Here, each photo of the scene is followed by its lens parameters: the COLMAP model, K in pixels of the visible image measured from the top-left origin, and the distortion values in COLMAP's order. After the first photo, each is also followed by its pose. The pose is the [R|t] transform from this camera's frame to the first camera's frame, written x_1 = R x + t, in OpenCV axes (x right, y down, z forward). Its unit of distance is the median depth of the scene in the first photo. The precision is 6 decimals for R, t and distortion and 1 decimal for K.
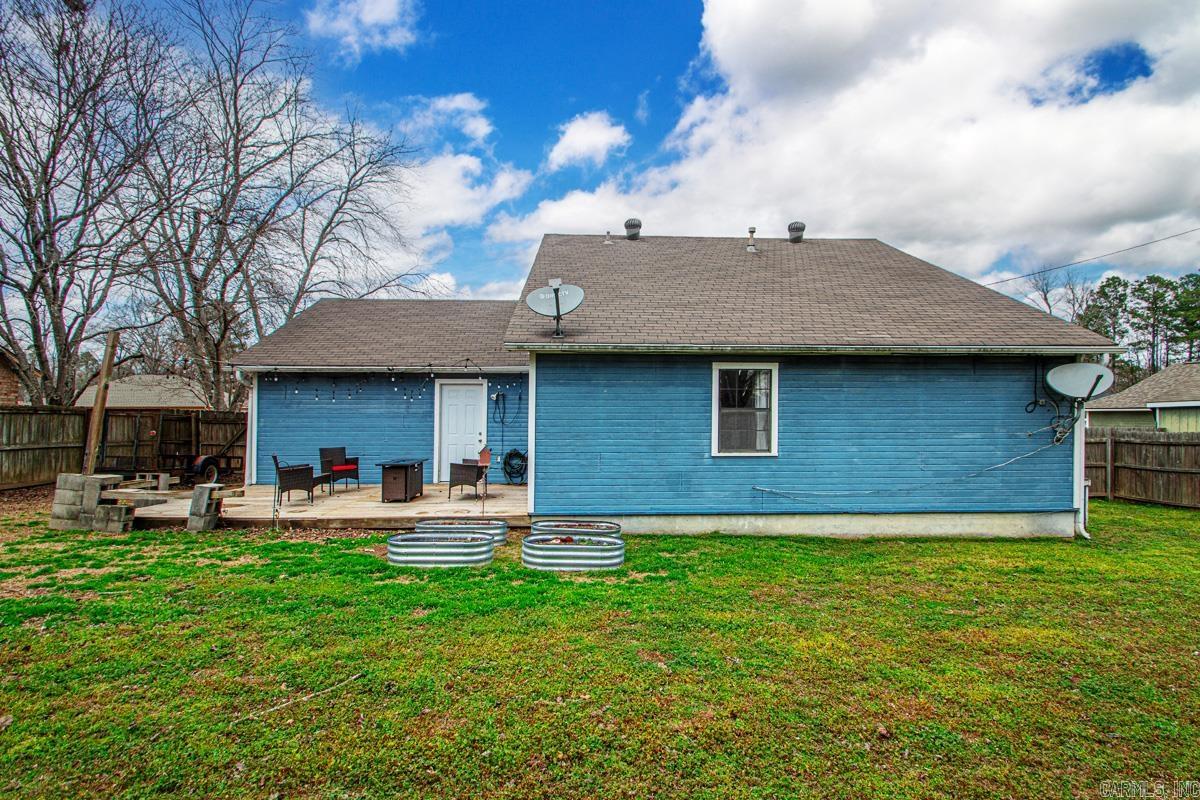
lens RADIAL K [[576.0, 0, 599.9], [0, 576.0, 402.7], [0, 0, 1]] dist [0.013968, -0.015554]
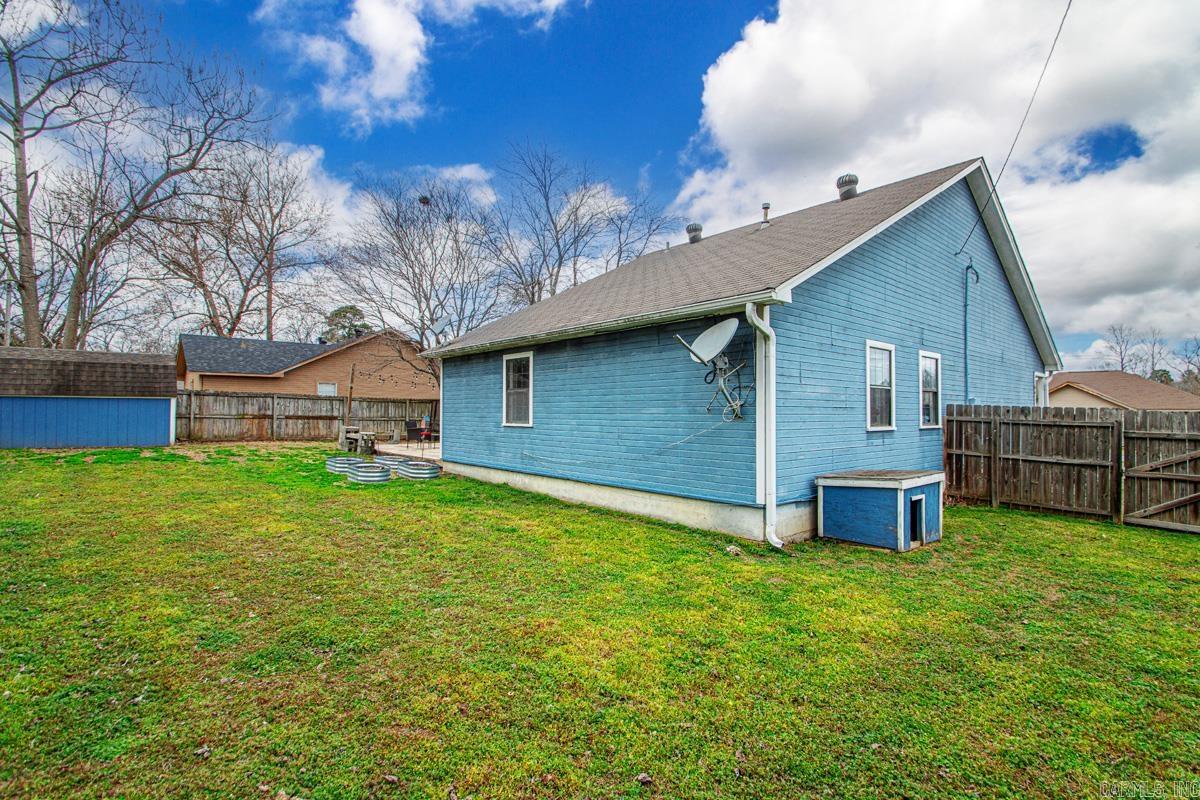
lens RADIAL K [[576.0, 0, 624.7], [0, 576.0, 397.9], [0, 0, 1]] dist [0.013968, -0.015554]
pose [[0.627093, -0.019243, -0.778707, 1.367027], [-0.001378, 0.999666, -0.025813, 0.061718], [0.778943, 0.017260, 0.626857, 0.380261]]
